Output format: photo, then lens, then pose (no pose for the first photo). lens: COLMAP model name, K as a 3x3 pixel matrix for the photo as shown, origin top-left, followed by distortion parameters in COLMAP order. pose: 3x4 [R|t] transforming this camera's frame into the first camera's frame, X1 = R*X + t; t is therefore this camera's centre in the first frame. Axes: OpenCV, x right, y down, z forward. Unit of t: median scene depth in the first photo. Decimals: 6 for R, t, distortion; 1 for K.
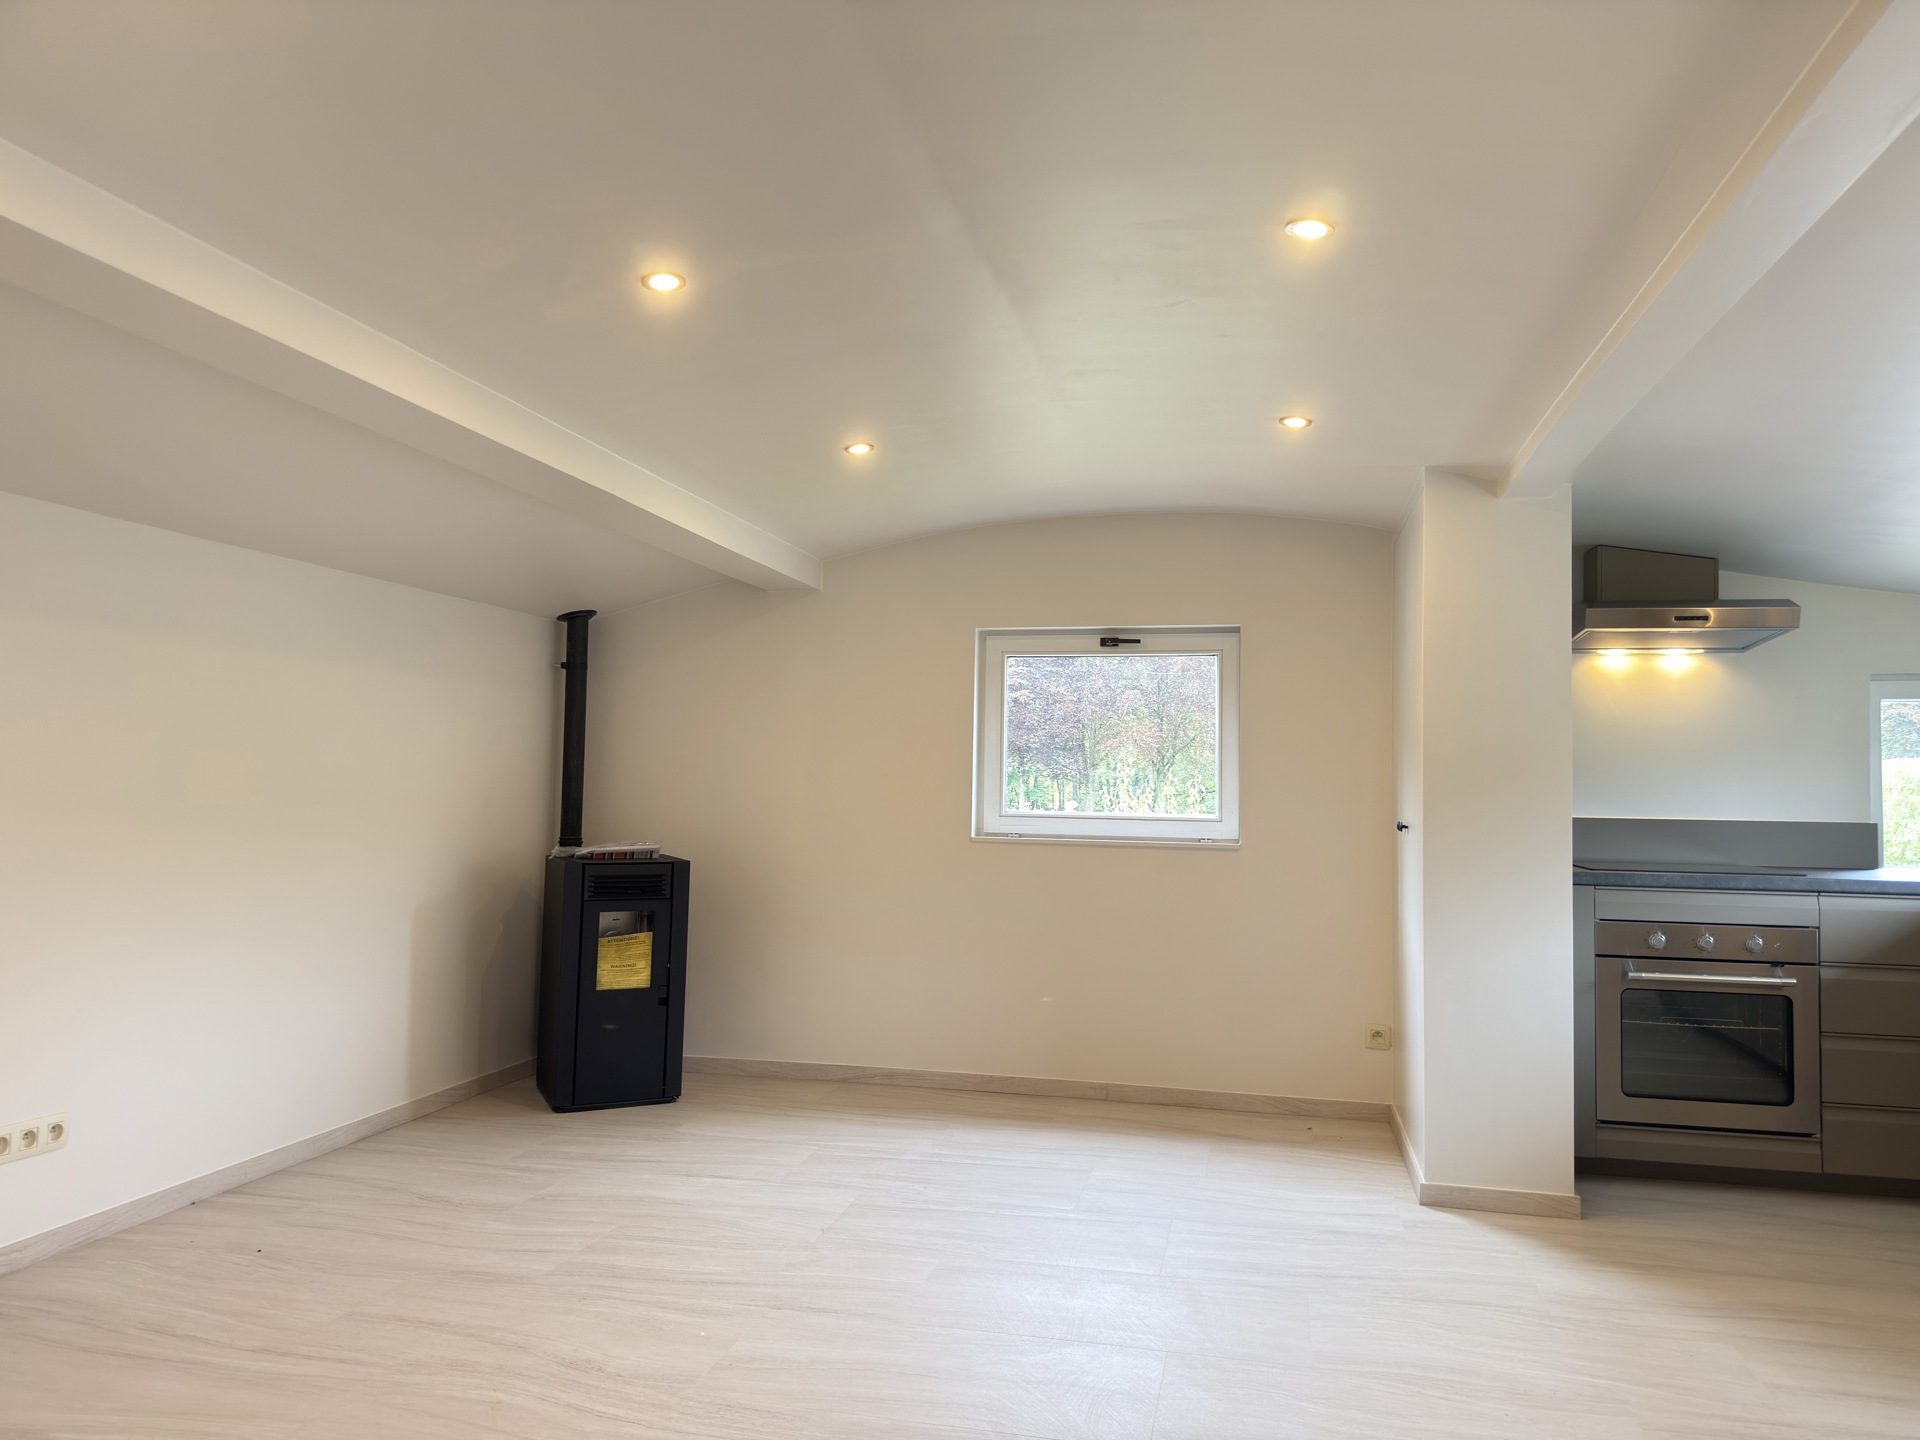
lens RADIAL K [[1323.8, 0, 960.0], [0, 1323.8, 720.0], [0, 0, 1]] dist [0.071800, -0.034513]
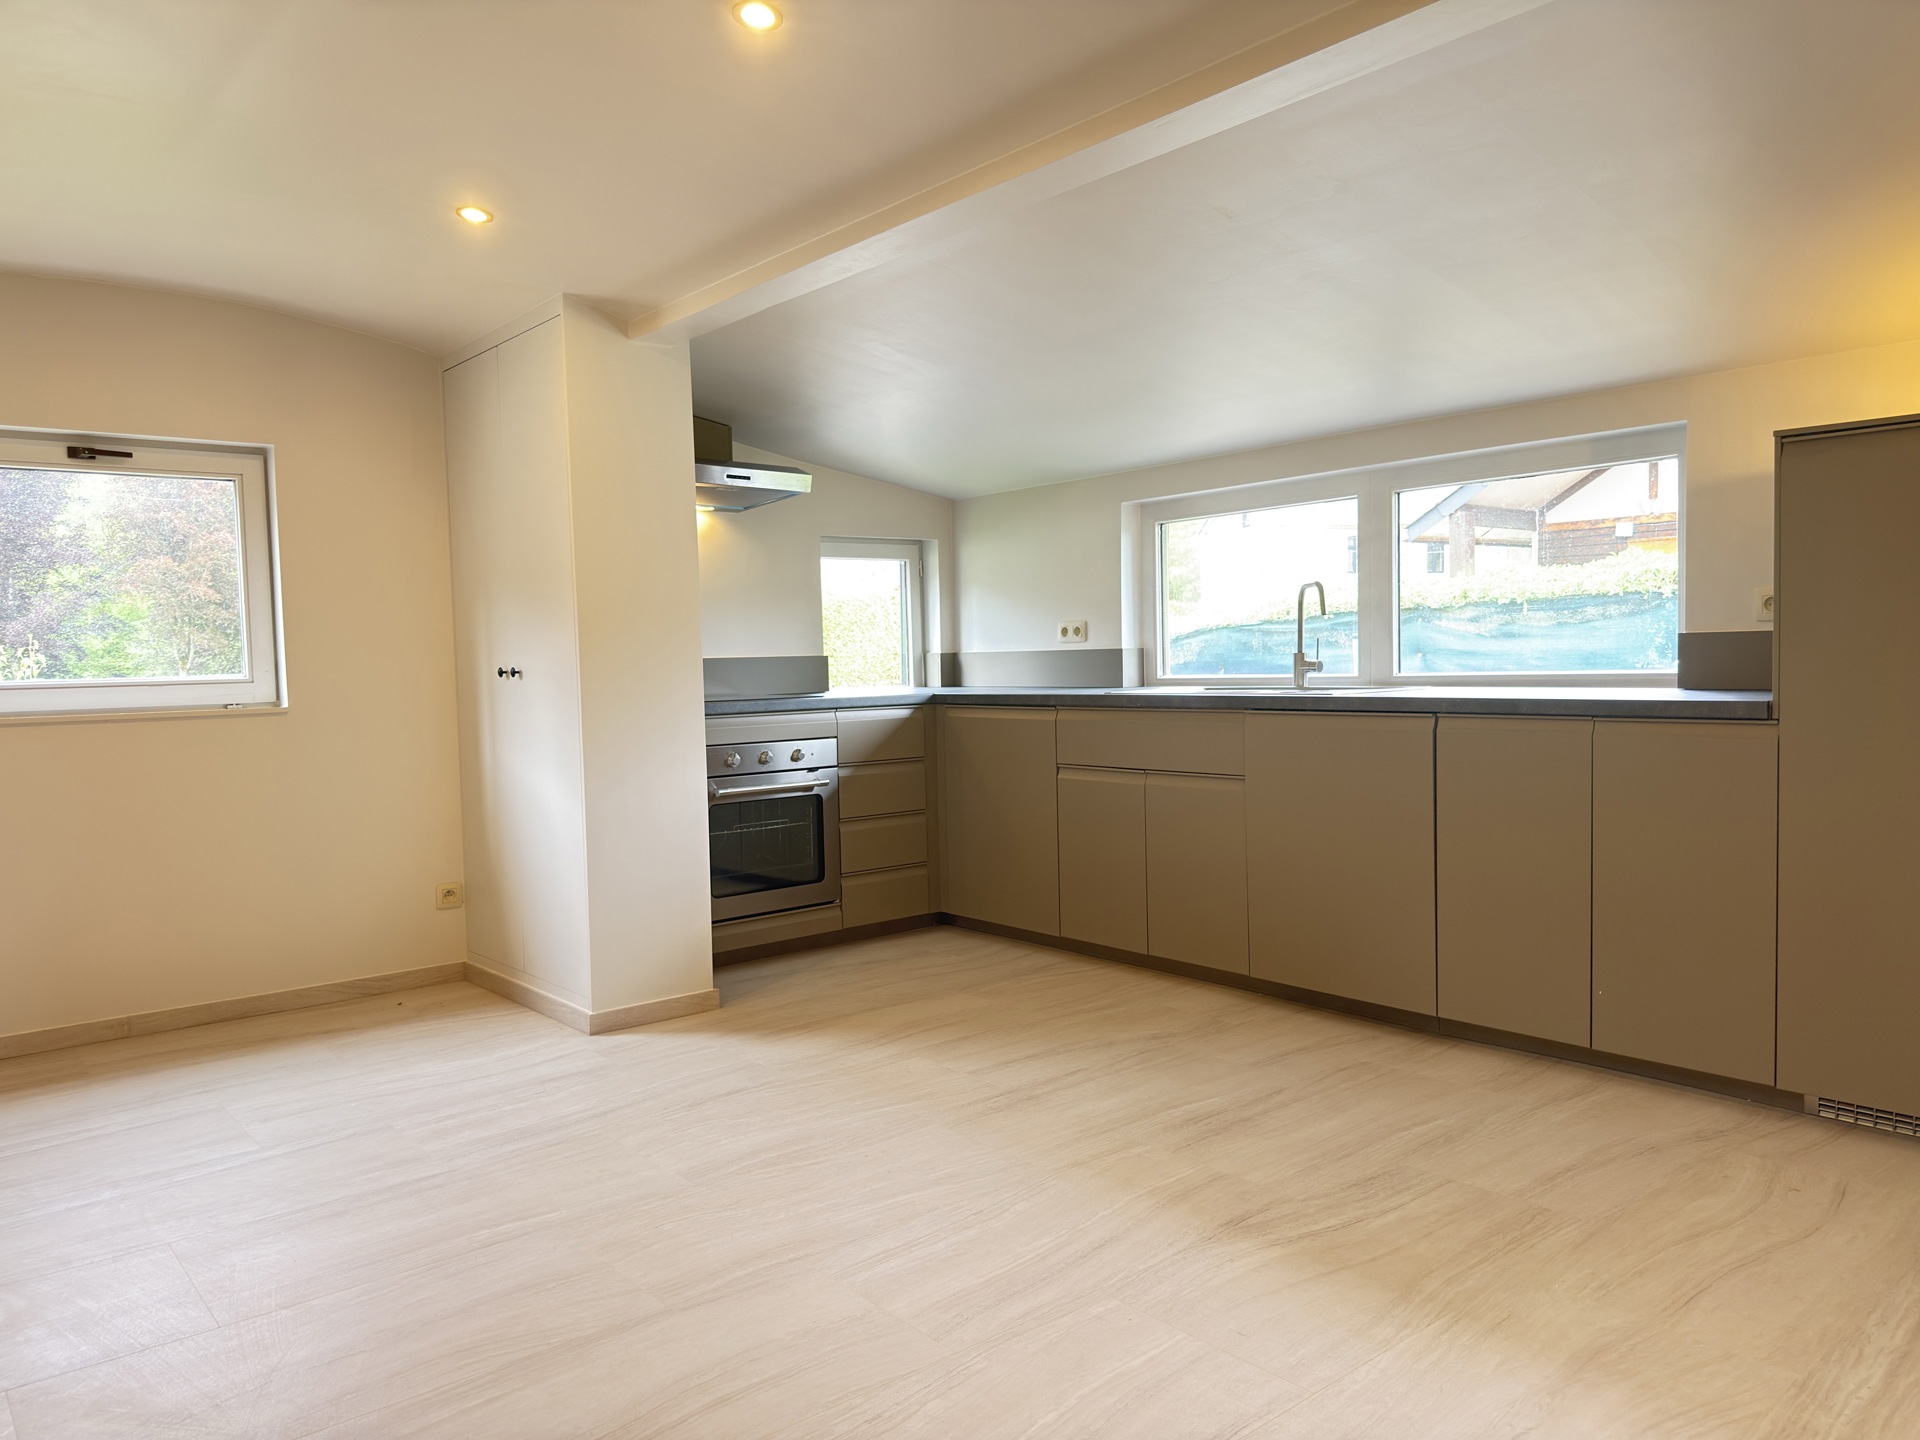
lens RADIAL K [[1323.8, 0, 960.0], [0, 1323.8, 720.0], [0, 0, 1]] dist [0.071800, -0.034513]
pose [[0.642048, -0.069945, 0.763467, -0.228286], [-0.003986, 0.995512, 0.094556, 0.024101], [-0.766654, -0.063752, 0.638887, 0.147238]]
